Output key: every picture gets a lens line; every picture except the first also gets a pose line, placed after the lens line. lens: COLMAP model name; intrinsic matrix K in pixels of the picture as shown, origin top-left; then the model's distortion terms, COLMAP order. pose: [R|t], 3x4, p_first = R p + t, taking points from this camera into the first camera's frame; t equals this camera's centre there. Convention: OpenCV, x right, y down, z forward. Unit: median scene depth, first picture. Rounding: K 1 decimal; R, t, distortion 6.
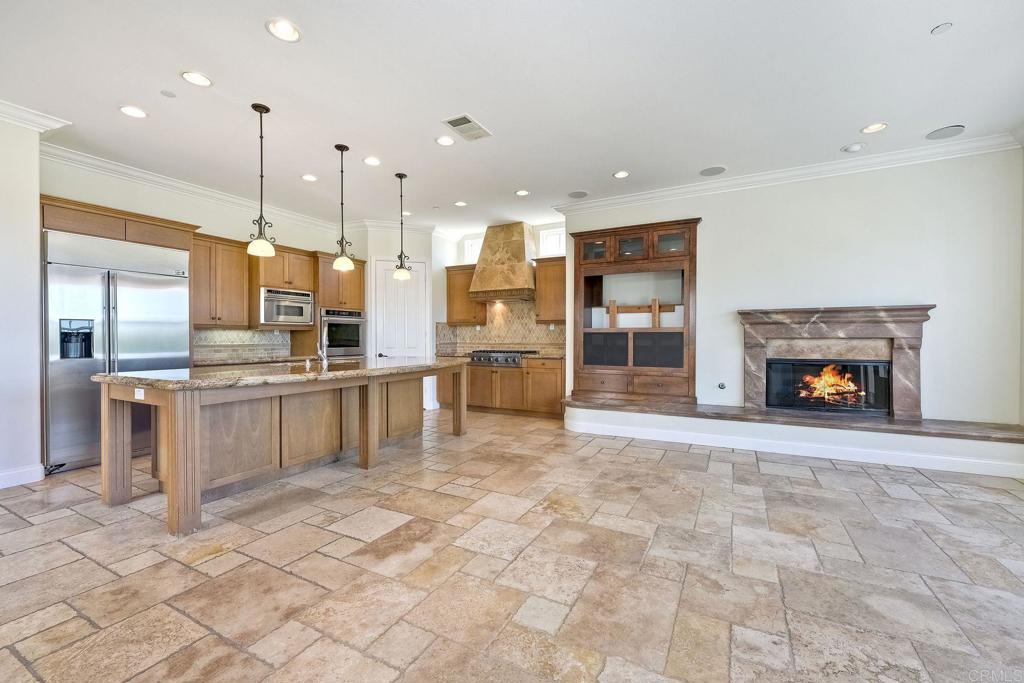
lens RADIAL K [[417.1, 0, 512.0], [0, 417.1, 341.5], [0, 0, 1]] dist [0.000100, 0.000135]
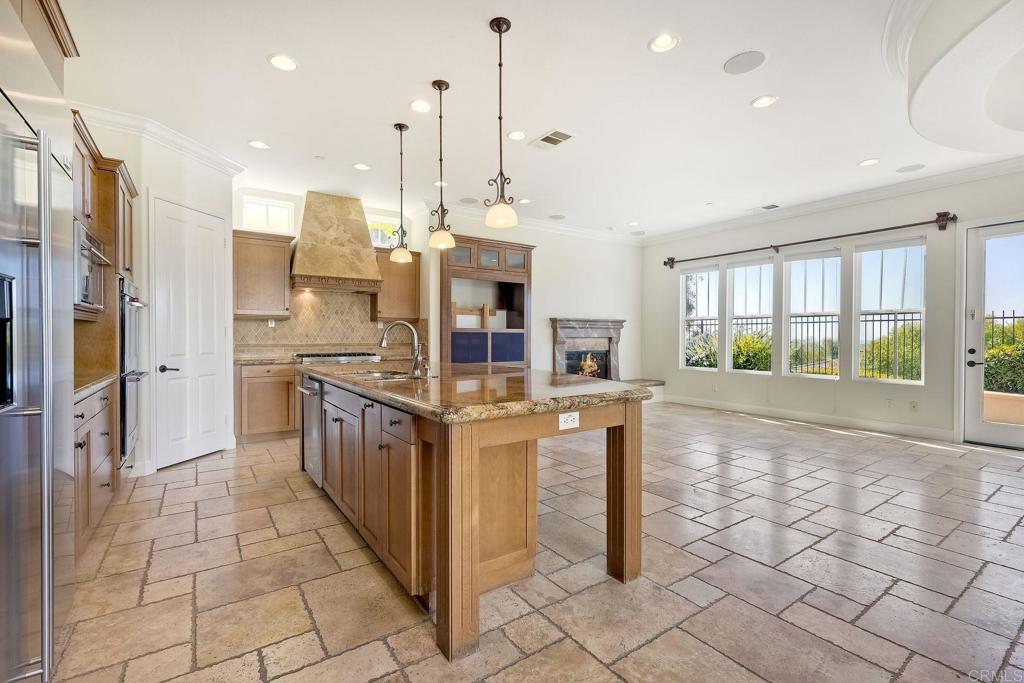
lens RADIAL K [[457.0, 0, 512.0], [0, 457.0, 341.5], [0, 0, 1]] dist [-0.000074, -0.000067]
pose [[0.458114, -0.008280, 0.888855, -0.923562], [0.008566, 0.999951, 0.004900, -0.003471], [-0.888852, 0.005370, 0.458163, 0.430875]]
